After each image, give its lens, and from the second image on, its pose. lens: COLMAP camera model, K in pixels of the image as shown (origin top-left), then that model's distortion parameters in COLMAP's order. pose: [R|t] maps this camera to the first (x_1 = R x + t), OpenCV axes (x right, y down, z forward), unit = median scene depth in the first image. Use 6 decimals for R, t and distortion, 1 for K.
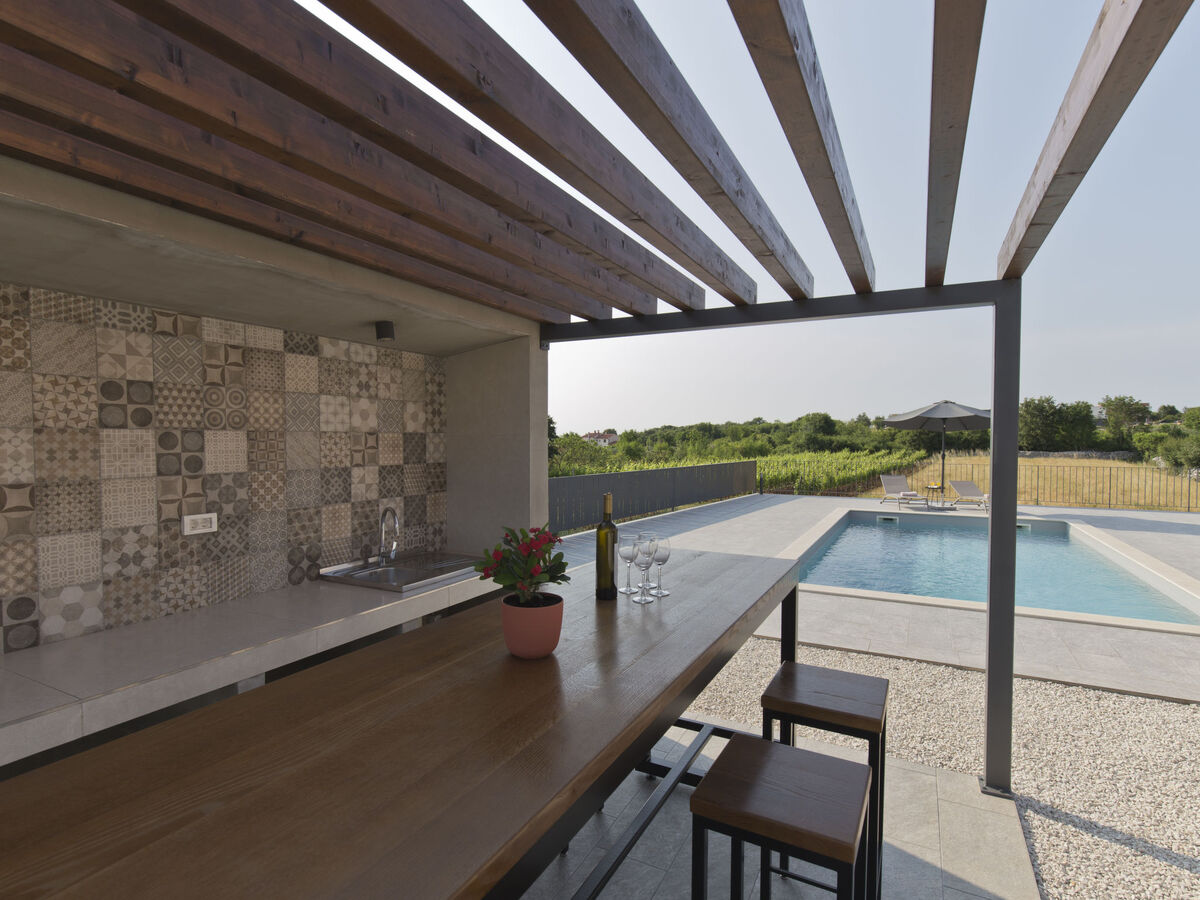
lens RADIAL K [[605.1, 0, 600.0], [0, 605.1, 450.0], [0, 0, 1]] dist [0.000161, 0.000592]
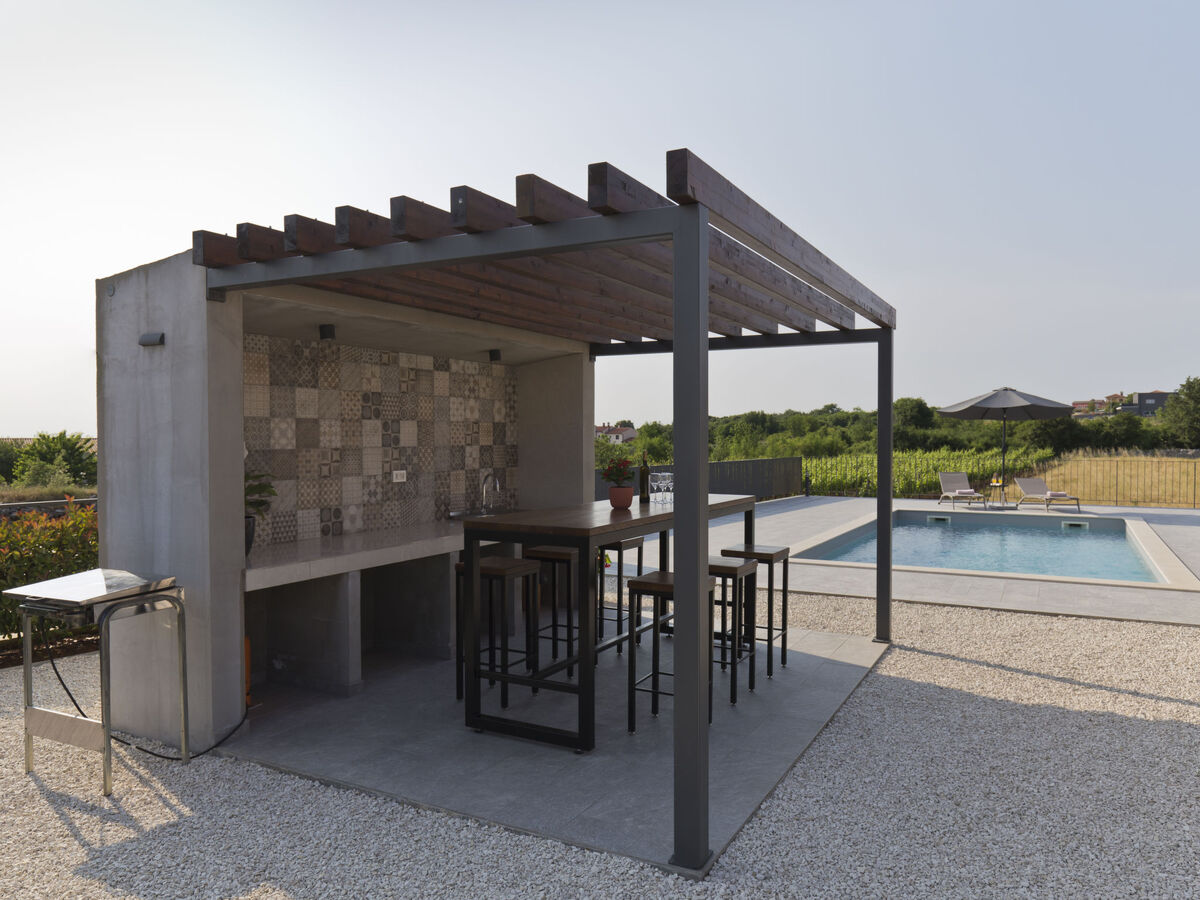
lens RADIAL K [[863.6, 0, 600.0], [0, 863.6, 450.0], [0, 0, 1]] dist [0.004076, -0.001145]
pose [[0.999940, -0.001482, -0.010814, -0.061113], [0.001474, 0.999999, -0.000738, 0.040308], [0.010815, 0.000722, 0.999941, -1.078234]]
